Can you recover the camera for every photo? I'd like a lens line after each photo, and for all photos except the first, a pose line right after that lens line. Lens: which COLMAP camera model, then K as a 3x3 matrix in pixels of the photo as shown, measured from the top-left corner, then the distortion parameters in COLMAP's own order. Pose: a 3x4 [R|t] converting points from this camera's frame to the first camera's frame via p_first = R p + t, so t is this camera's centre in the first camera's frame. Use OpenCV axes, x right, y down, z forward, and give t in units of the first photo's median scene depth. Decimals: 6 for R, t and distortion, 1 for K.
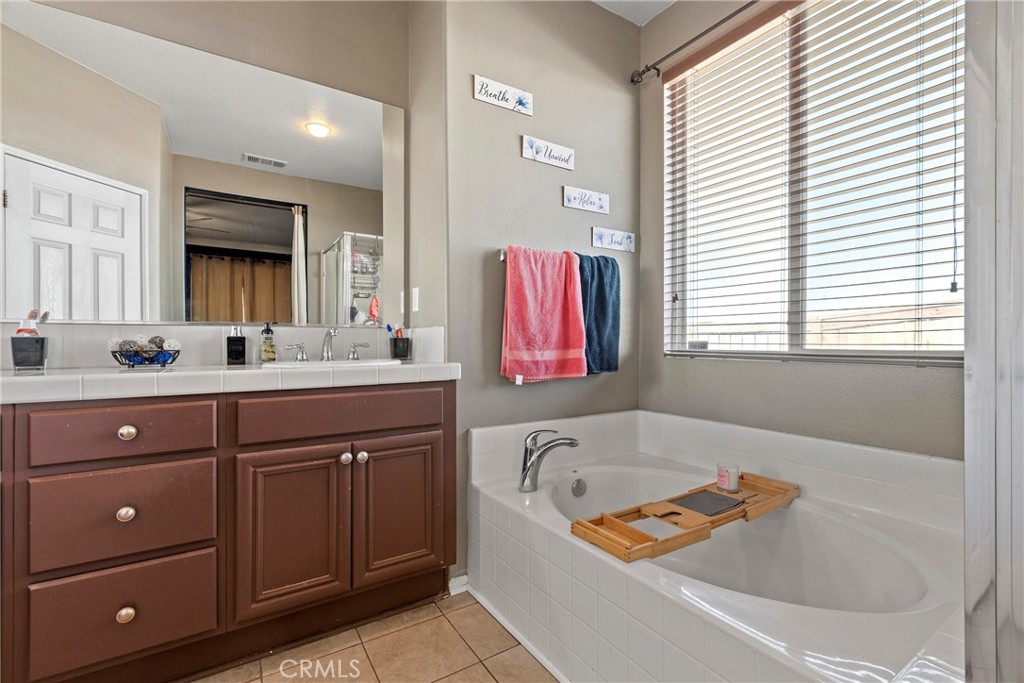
lens RADIAL K [[451.3, 0, 516.5], [0, 451.3, 342.5], [0, 0, 1]] dist [0.003042, -0.000646]
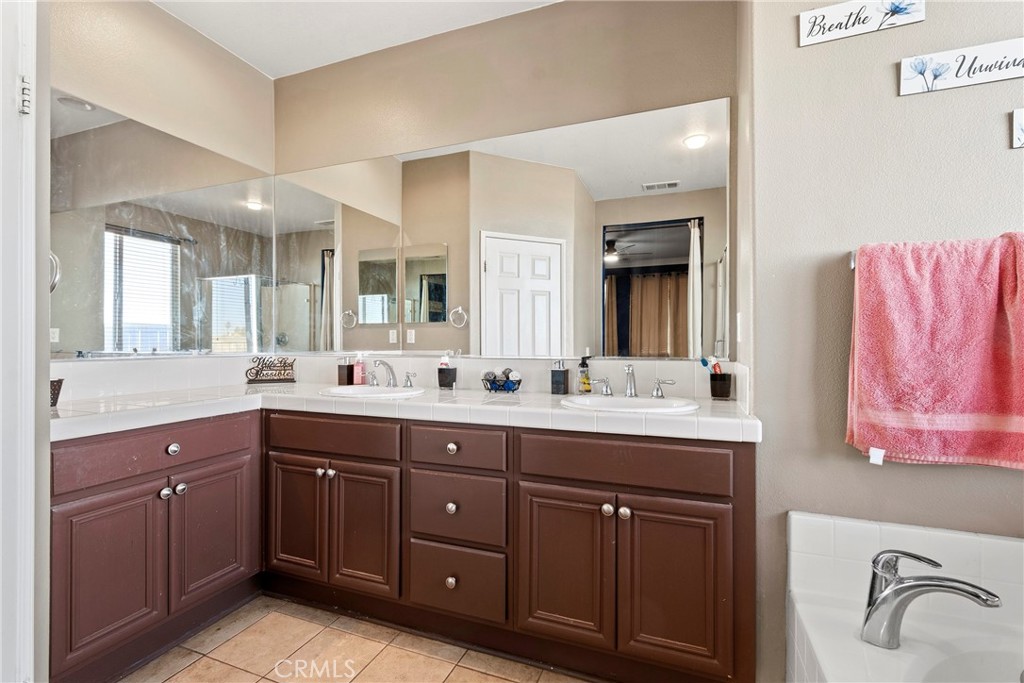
lens RADIAL K [[451.3, 0, 514.9], [0, 451.3, 342.9], [0, 0, 1]] dist [0.003042, -0.000646]
pose [[0.593331, 0.002203, -0.804955, 0.211670], [-0.001721, 0.999997, 0.001468, -0.074872], [0.804956, 0.000514, 0.593334, 0.215297]]
